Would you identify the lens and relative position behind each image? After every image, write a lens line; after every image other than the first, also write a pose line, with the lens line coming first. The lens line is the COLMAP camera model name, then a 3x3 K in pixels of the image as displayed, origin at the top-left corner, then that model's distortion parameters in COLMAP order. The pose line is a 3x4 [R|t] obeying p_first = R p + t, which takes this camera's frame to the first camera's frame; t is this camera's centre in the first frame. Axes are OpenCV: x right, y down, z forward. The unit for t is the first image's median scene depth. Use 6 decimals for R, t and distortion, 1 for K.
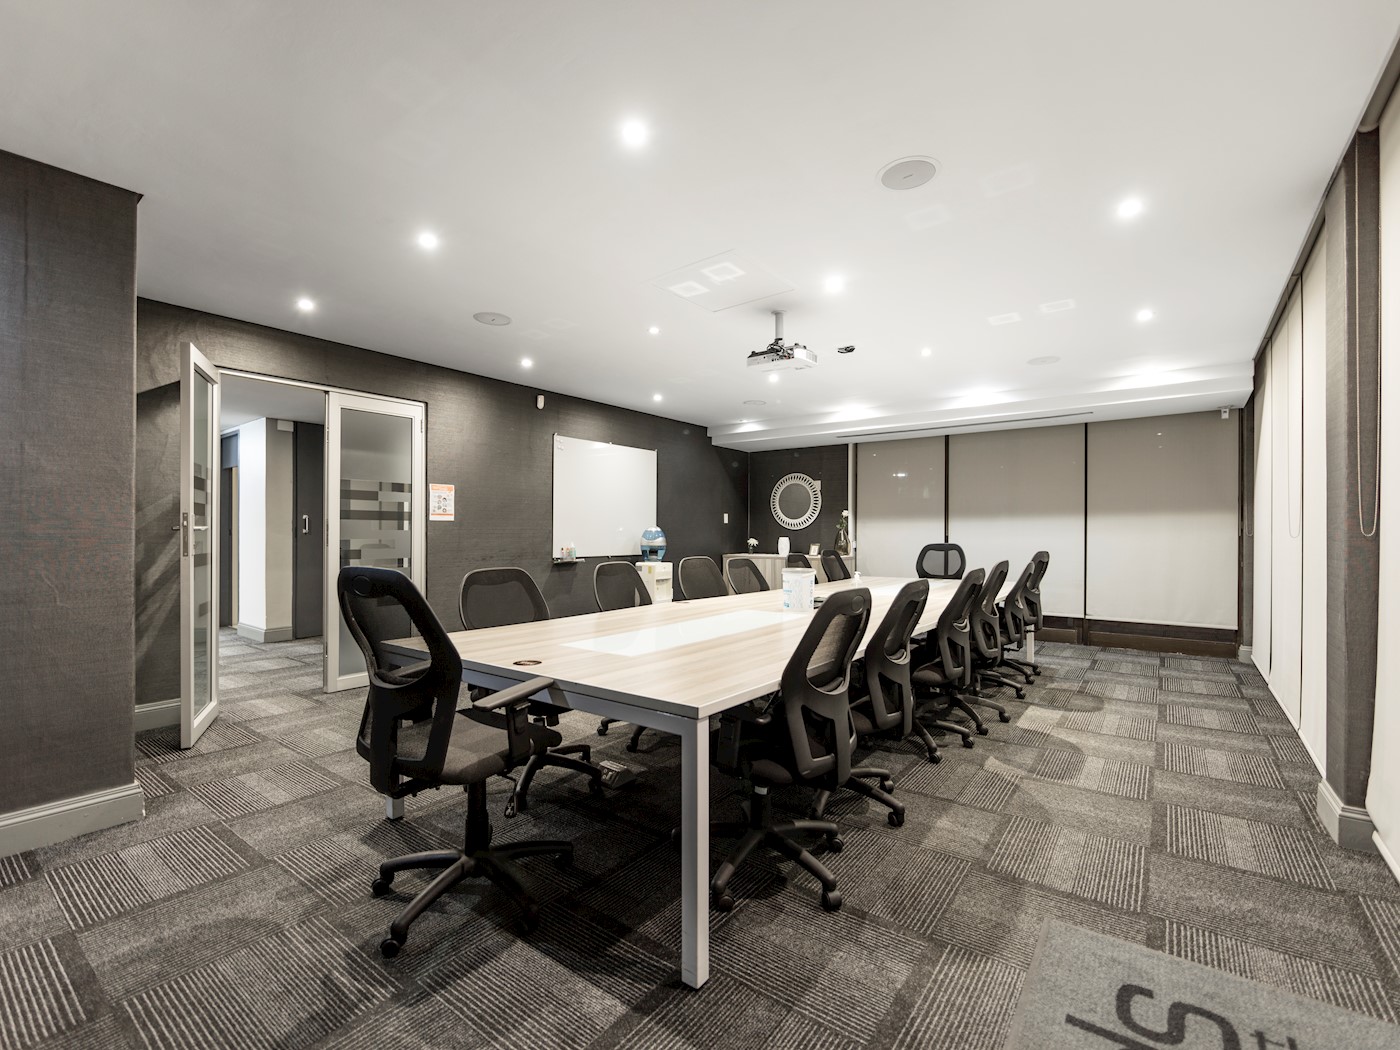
lens RADIAL K [[624.6, 0, 704.2], [0, 624.6, 528.4], [0, 0, 1]] dist [-0.002070, -0.000090]
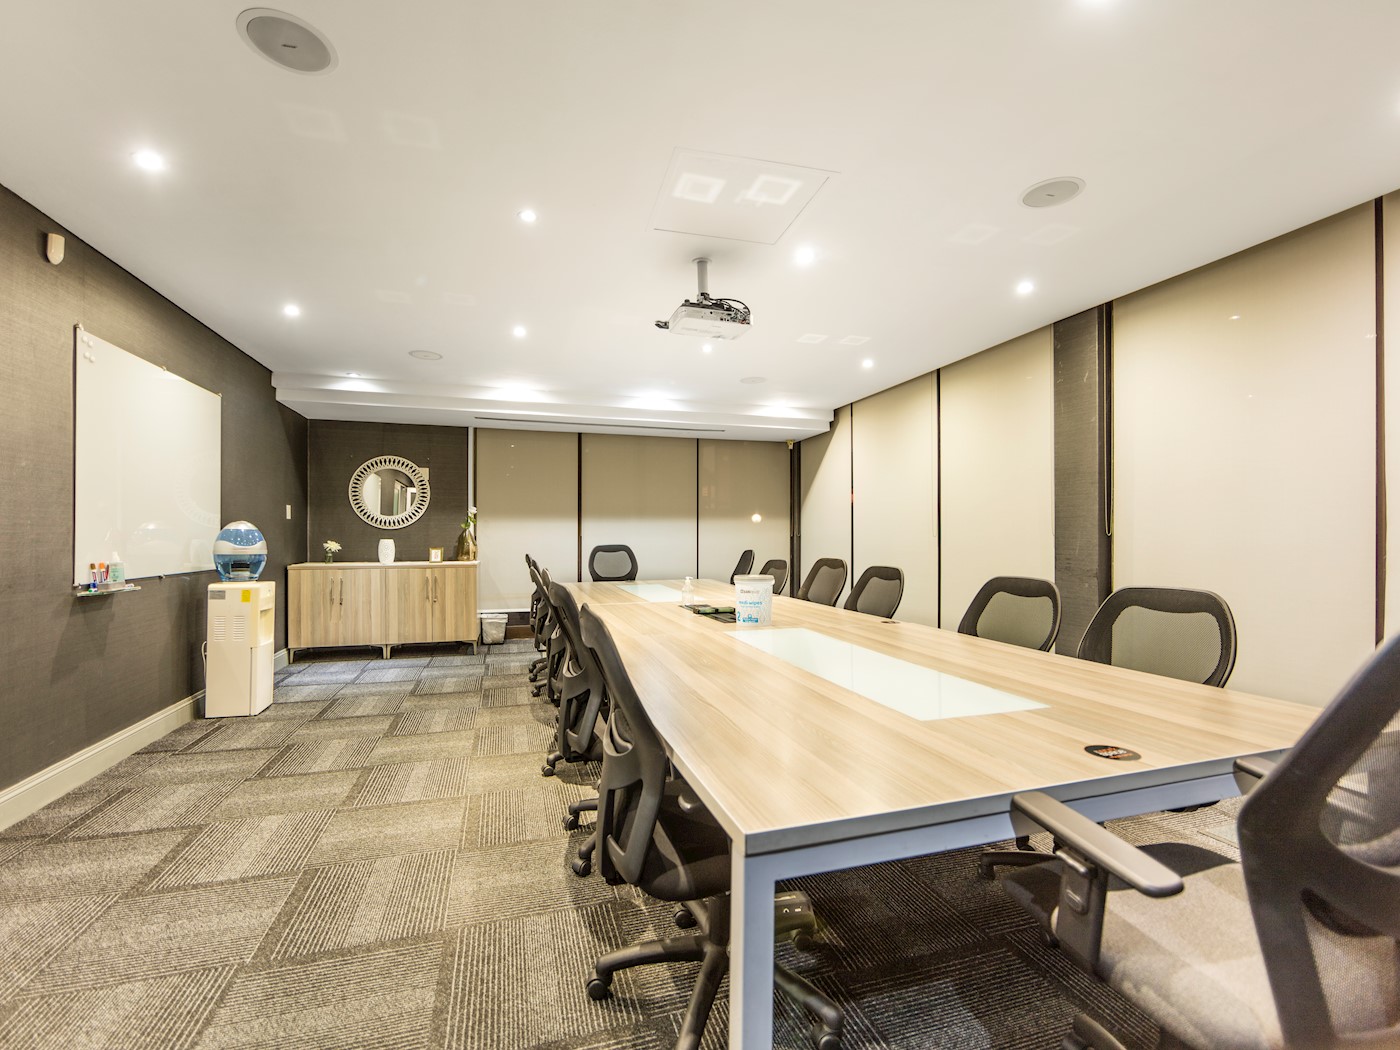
lens RADIAL K [[624.6, 0, 699.6], [0, 624.6, 531.9], [0, 0, 1]] dist [-0.002070, -0.000090]
pose [[0.591160, 0.002224, 0.806551, -0.303216], [-0.006165, 0.999979, 0.001761, 0.002157], [-0.806531, -0.006013, 0.591161, 0.296730]]
